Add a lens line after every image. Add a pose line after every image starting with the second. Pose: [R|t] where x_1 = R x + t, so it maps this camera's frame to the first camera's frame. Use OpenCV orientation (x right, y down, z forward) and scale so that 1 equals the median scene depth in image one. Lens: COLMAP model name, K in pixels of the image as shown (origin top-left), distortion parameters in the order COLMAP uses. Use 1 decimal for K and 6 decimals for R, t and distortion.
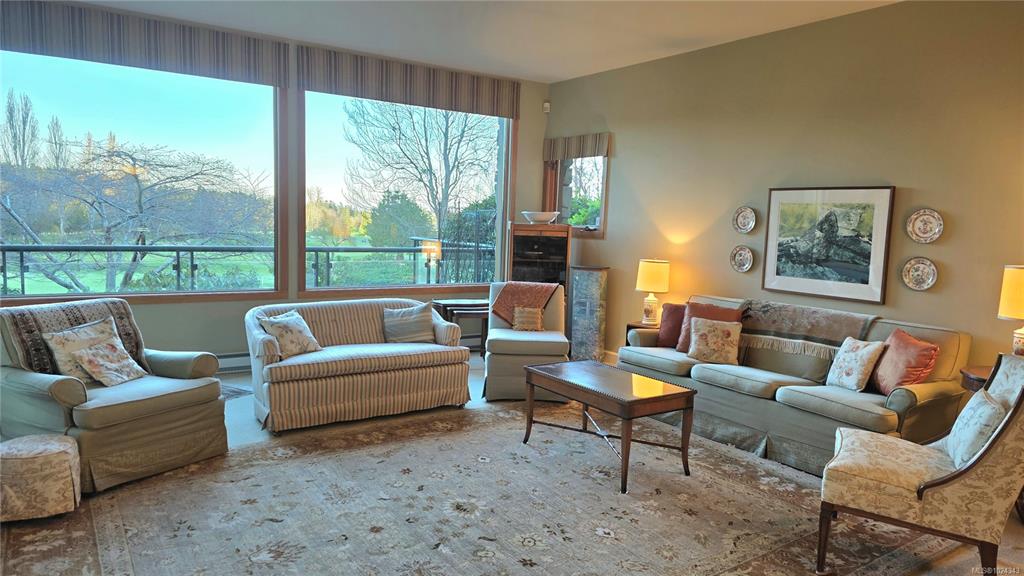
lens RADIAL K [[685.5, 0, 505.9], [0, 685.5, 290.9], [0, 0, 1]] dist [0.071600, -0.071752]
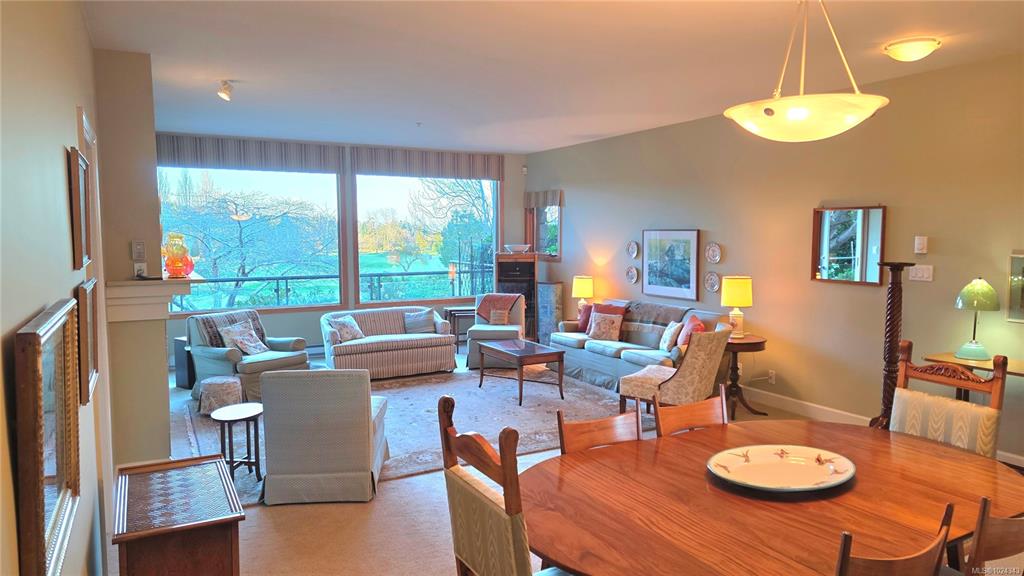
lens RADIAL K [[685.5, 0, 515.0], [0, 685.5, 287.3], [0, 0, 1]] dist [0.071600, -0.071752]
pose [[0.995116, -0.030364, -0.093931, 0.236709], [0.028080, 0.999279, -0.025544, 0.014786], [0.094639, 0.022781, 0.995251, -0.584097]]
